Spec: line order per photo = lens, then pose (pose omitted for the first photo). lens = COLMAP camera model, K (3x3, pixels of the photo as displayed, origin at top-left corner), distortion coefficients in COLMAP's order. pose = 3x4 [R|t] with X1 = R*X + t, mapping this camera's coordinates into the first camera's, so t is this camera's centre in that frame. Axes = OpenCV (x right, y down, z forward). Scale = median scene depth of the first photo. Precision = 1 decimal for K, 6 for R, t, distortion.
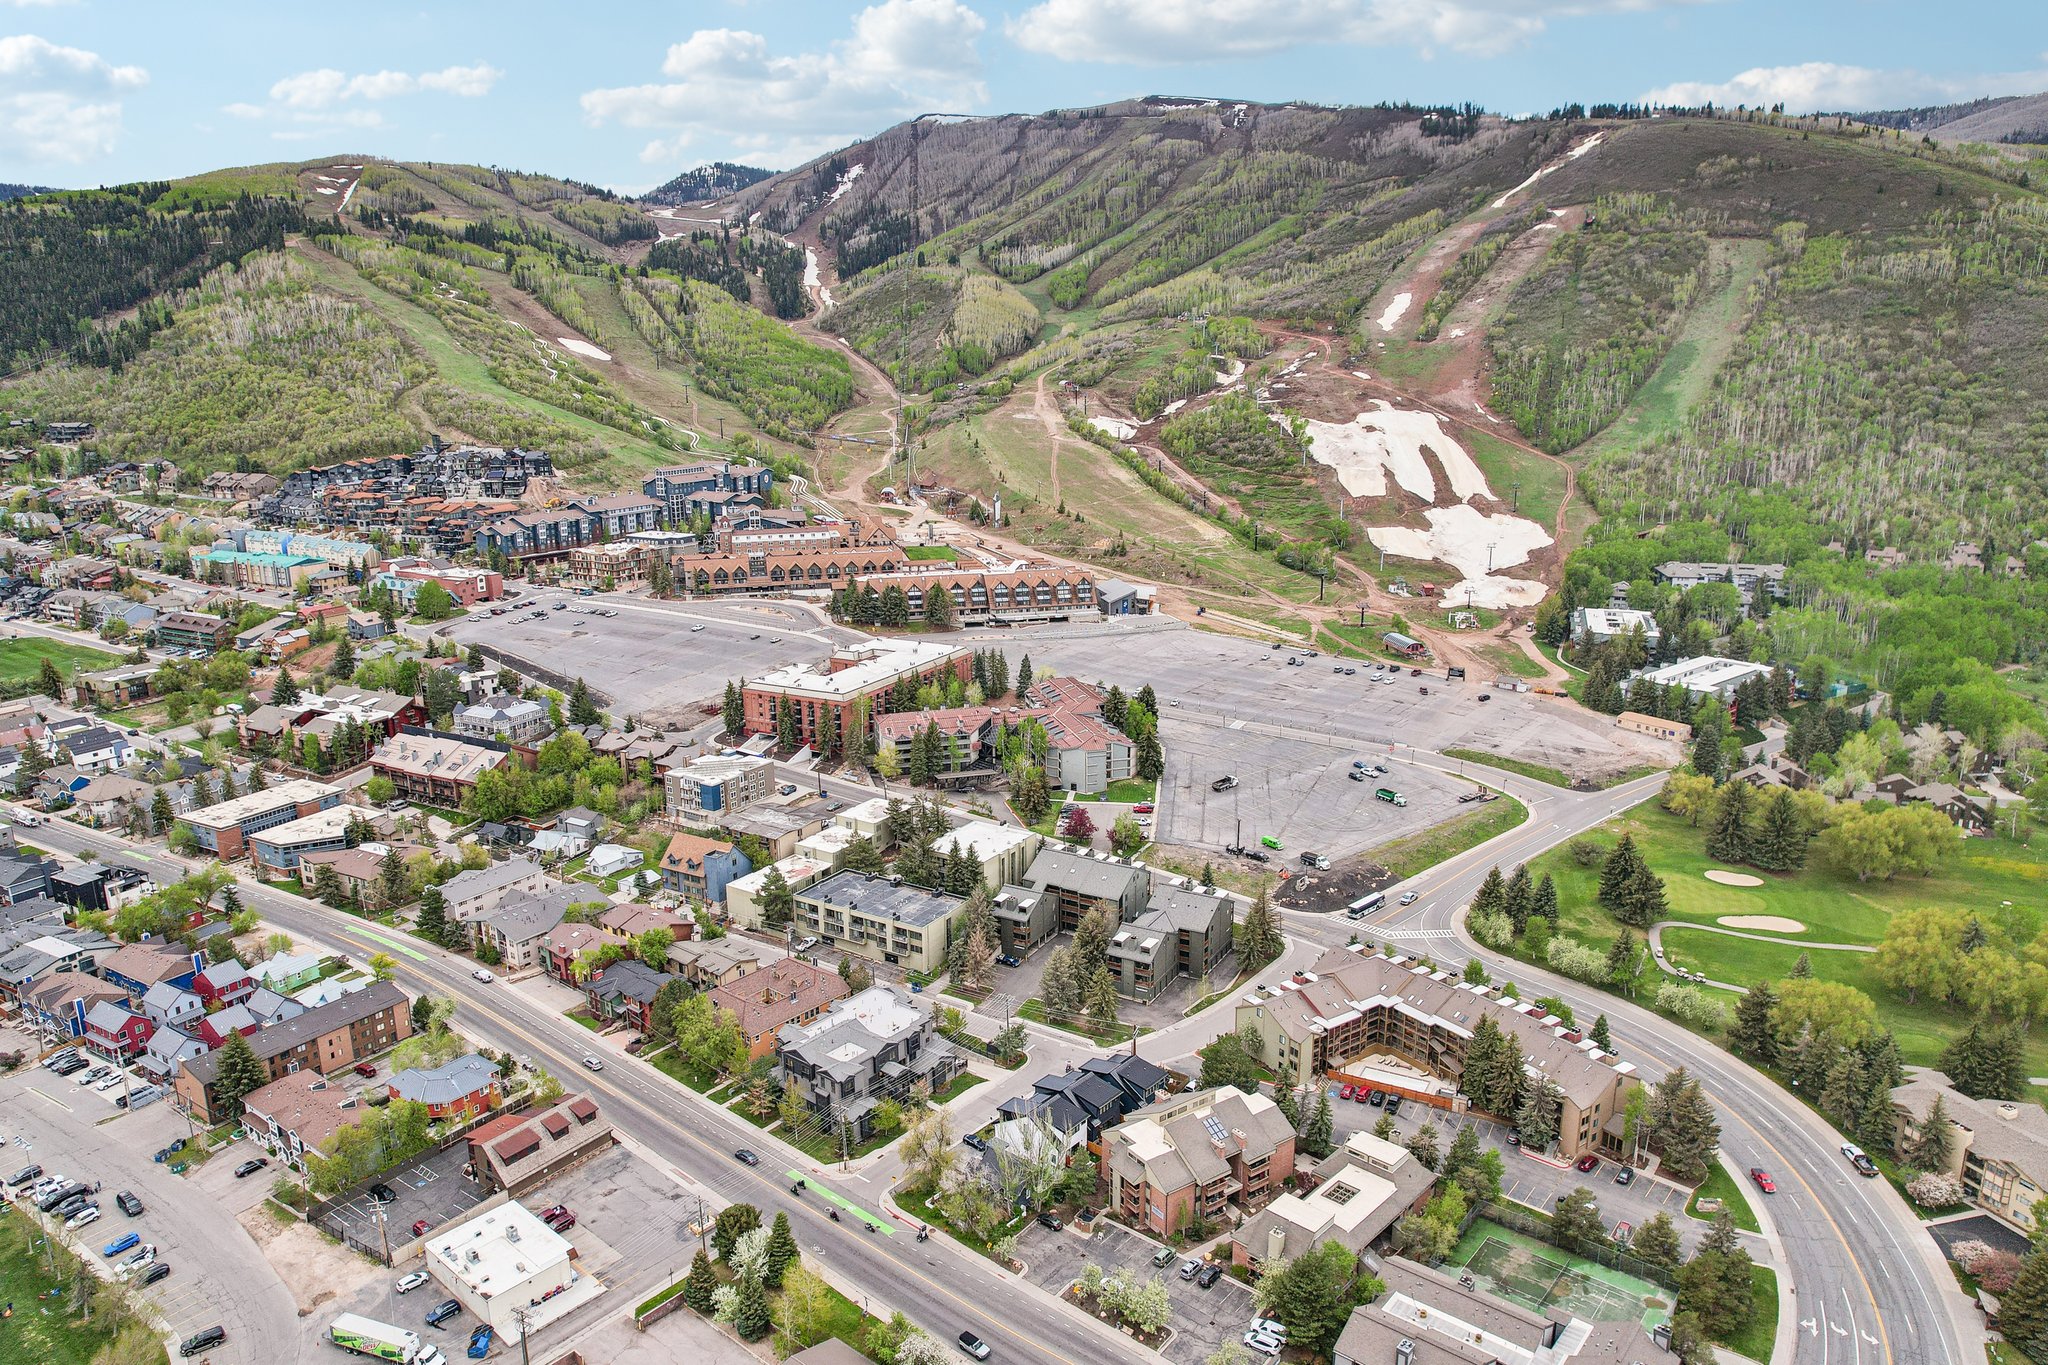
lens RADIAL K [[1398.2, 0, 1024.0], [0, 1398.2, 682.5], [0, 0, 1]] dist [-0.083794, 0.085511]
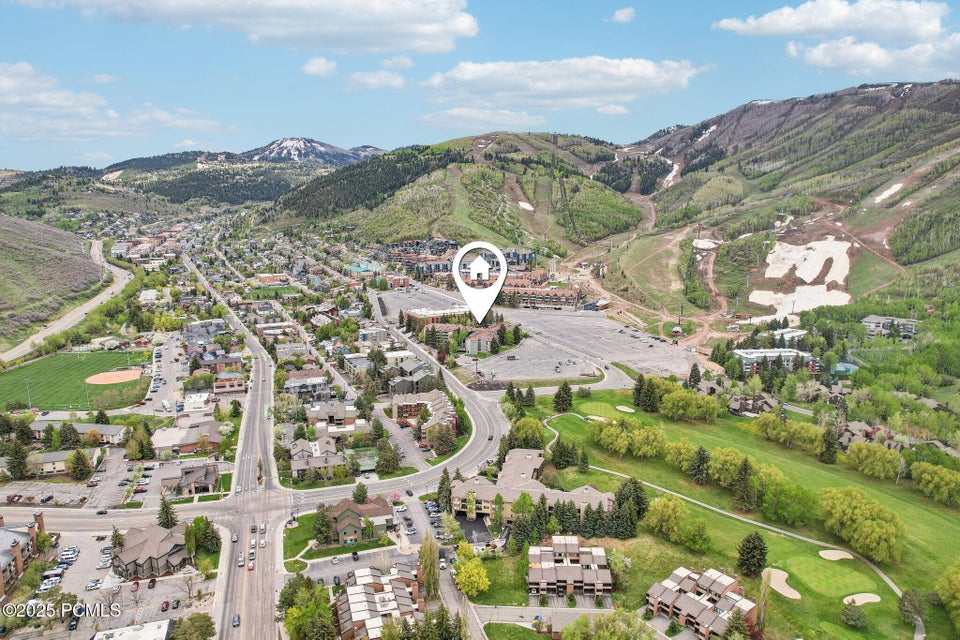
lens RADIAL K [[655.4, 0, 480.0], [0, 655.4, 320.0], [0, 0, 1]] dist [-0.083794, 0.085511]
pose [[0.837852, 0.103805, -0.535937, 0.171437], [-0.137219, 0.990280, -0.022715, 0.007476], [0.528369, 0.092573, 0.843953, -0.039978]]
